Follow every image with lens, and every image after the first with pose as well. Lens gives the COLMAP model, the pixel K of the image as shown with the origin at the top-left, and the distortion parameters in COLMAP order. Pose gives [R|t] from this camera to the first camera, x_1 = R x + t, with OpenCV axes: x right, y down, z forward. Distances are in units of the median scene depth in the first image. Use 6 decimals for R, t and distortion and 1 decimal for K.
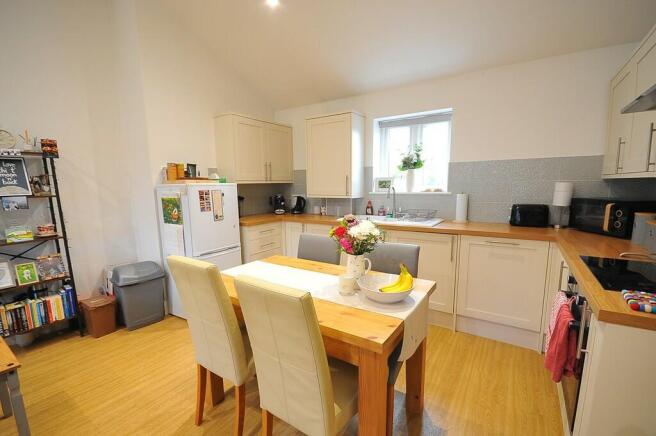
lens RADIAL K [[293.1, 0, 328.0], [0, 293.1, 218.0], [0, 0, 1]] dist [0.000321, 0.000002]
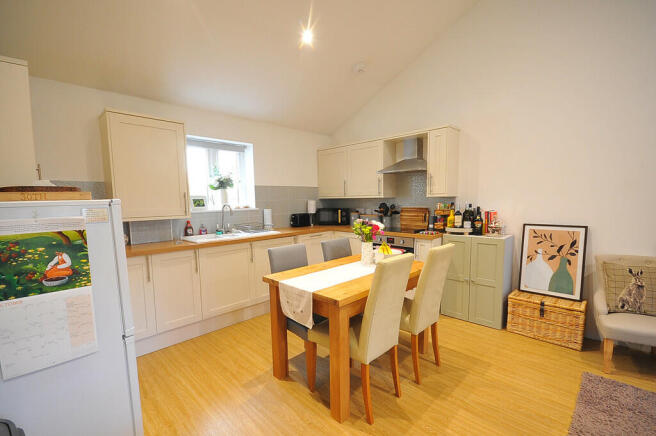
lens RADIAL K [[285.6, 0, 327.8], [0, 285.6, 233.6], [0, 0, 1]] dist [-0.000508, -0.000036]
pose [[0.193343, -0.109367, 0.975017, -0.739582], [0.125885, 0.988319, 0.085896, -0.044115], [-0.973022, 0.106133, 0.204853, 0.423204]]
